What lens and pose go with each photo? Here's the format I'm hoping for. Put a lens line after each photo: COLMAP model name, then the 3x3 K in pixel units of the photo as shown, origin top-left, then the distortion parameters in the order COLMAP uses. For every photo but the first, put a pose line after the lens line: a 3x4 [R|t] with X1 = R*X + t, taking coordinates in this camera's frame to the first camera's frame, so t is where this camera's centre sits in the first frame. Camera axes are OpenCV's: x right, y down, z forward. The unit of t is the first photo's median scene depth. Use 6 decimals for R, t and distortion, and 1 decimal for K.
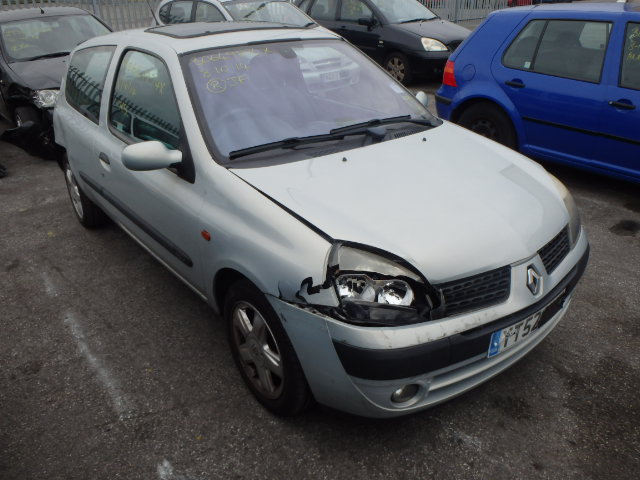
lens RADIAL K [[525.4, 0, 322.5], [0, 525.4, 237.9], [0, 0, 1]] dist [-0.026950, 0.001201]
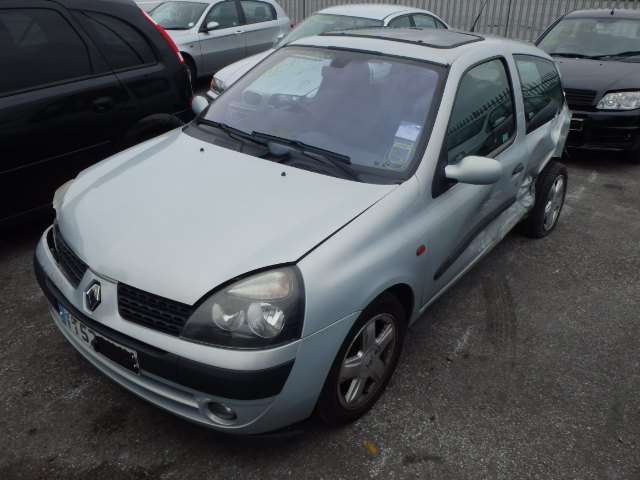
lens RADIAL K [[557.8, 0, 320.5], [0, 557.8, 238.4], [0, 0, 1]] dist [0.003514, 0.003998]
pose [[0.214378, 0.423647, -0.880094, 1.229877], [-0.435930, 0.847824, 0.301927, -0.467735], [0.874075, 0.318933, 0.366436, 0.835663]]
